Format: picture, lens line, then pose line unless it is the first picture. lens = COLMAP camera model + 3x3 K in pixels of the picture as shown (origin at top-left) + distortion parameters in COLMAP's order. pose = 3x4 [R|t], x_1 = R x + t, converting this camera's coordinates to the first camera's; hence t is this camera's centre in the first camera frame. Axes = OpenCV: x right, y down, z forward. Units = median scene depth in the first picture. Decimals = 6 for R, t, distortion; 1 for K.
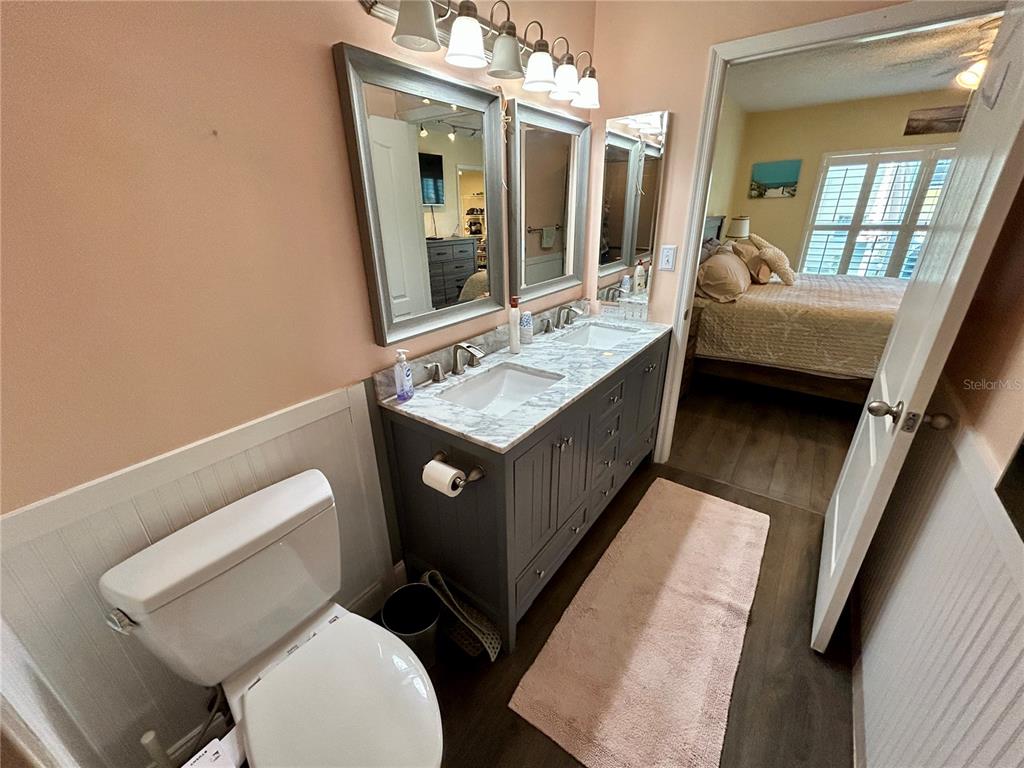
lens RADIAL K [[411.3, 0, 510.5], [0, 411.3, 383.7], [0, 0, 1]] dist [0.001187, -0.000120]
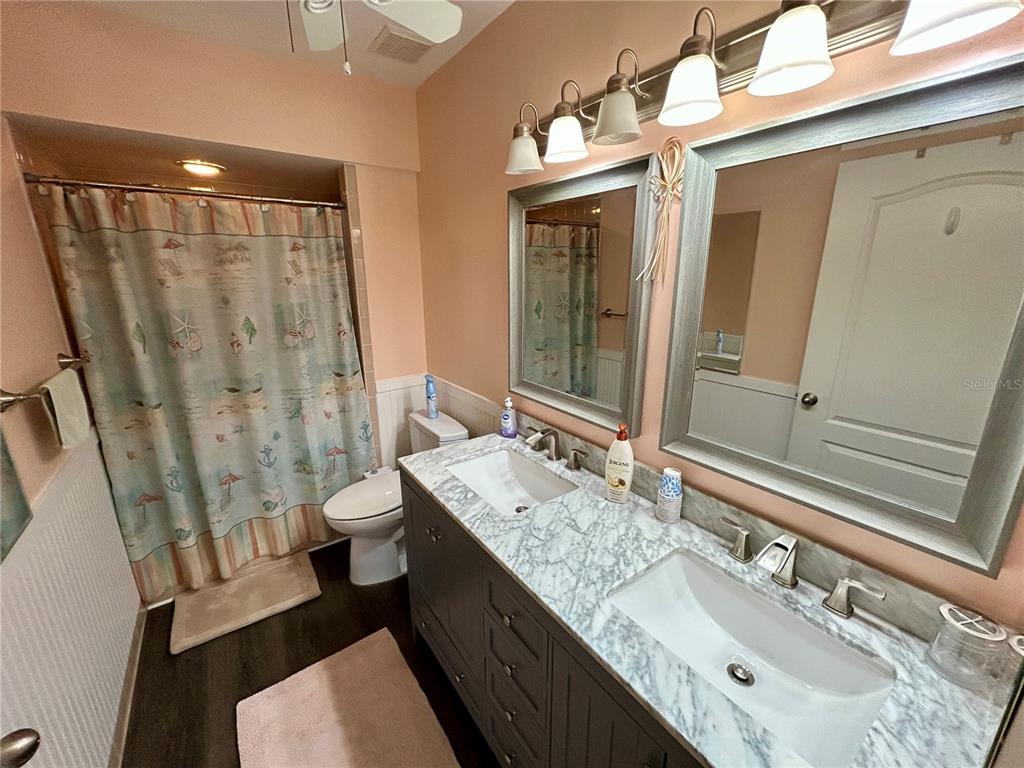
lens RADIAL K [[411.3, 0, 509.2], [0, 411.3, 384.4], [0, 0, 1]] dist [0.001187, -0.000120]
pose [[-0.306276, 0.266855, -0.913774, 0.692779], [-0.367328, 0.852433, 0.372060, -0.463763], [0.878217, 0.449608, -0.163056, 0.928177]]
